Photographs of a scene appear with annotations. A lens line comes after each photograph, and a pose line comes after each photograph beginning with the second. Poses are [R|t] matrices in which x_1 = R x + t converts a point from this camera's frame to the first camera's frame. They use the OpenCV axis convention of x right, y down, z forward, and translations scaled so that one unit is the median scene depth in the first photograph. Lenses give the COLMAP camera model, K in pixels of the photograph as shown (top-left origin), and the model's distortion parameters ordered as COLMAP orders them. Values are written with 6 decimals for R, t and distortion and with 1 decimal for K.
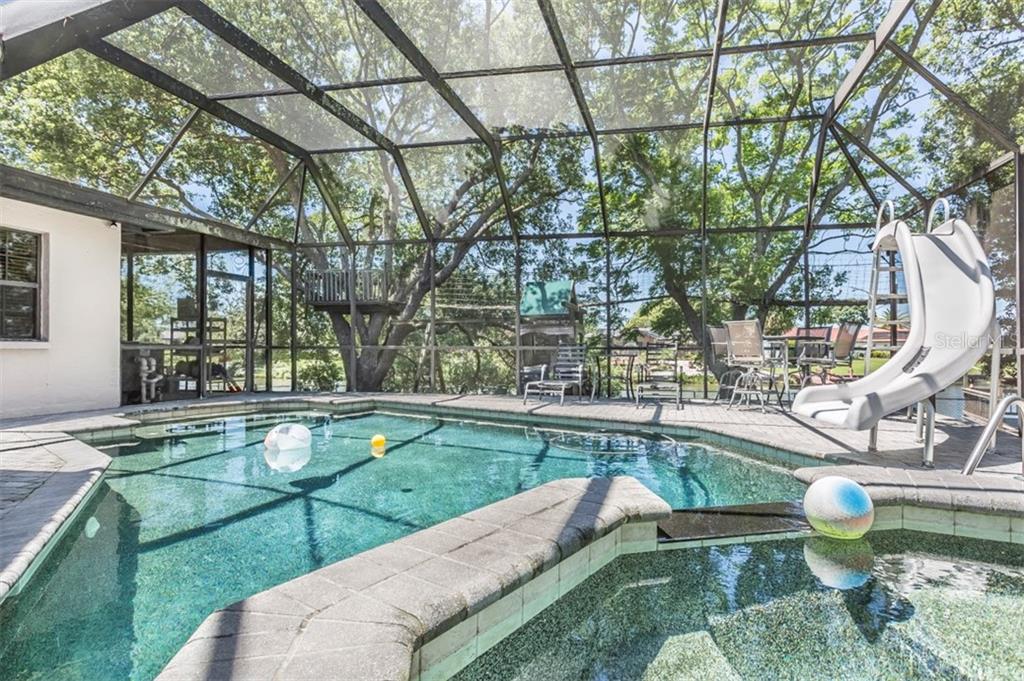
lens RADIAL K [[483.0, 0, 512.0], [0, 483.0, 343.4], [0, 0, 1]] dist [0.005317, -0.000515]
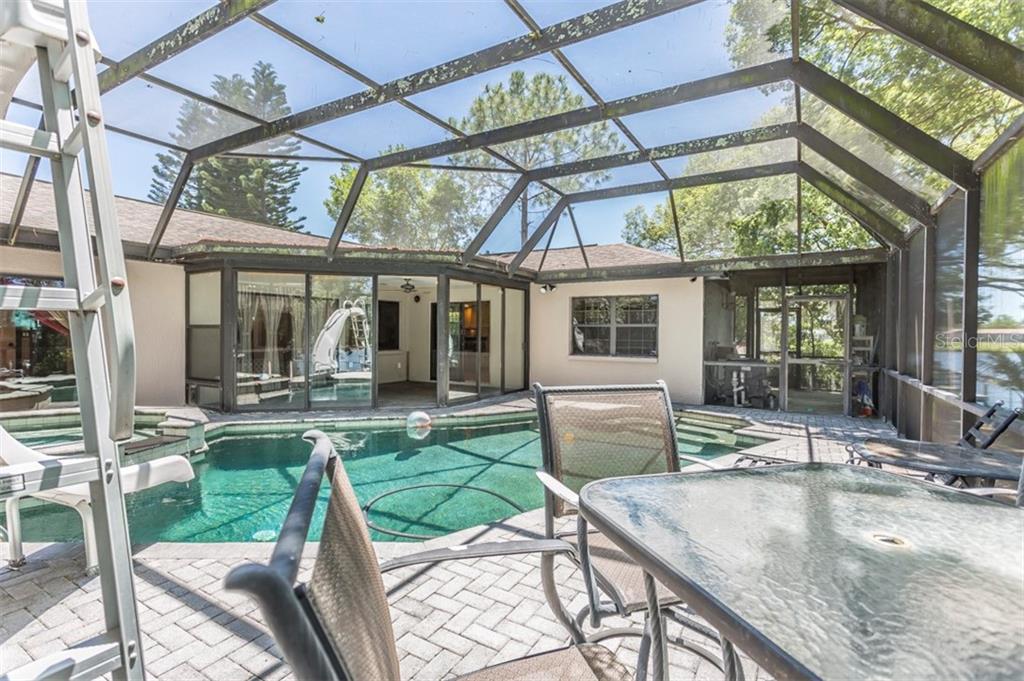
lens RADIAL K [[483.0, 0, 512.4], [0, 483.0, 336.2], [0, 0, 1]] dist [0.005317, -0.000515]
pose [[-0.215440, 0.005209, -0.976503, 0.789239], [-0.001425, 0.999983, 0.005649, -0.088816], [0.976516, 0.002608, -0.215429, 0.868143]]
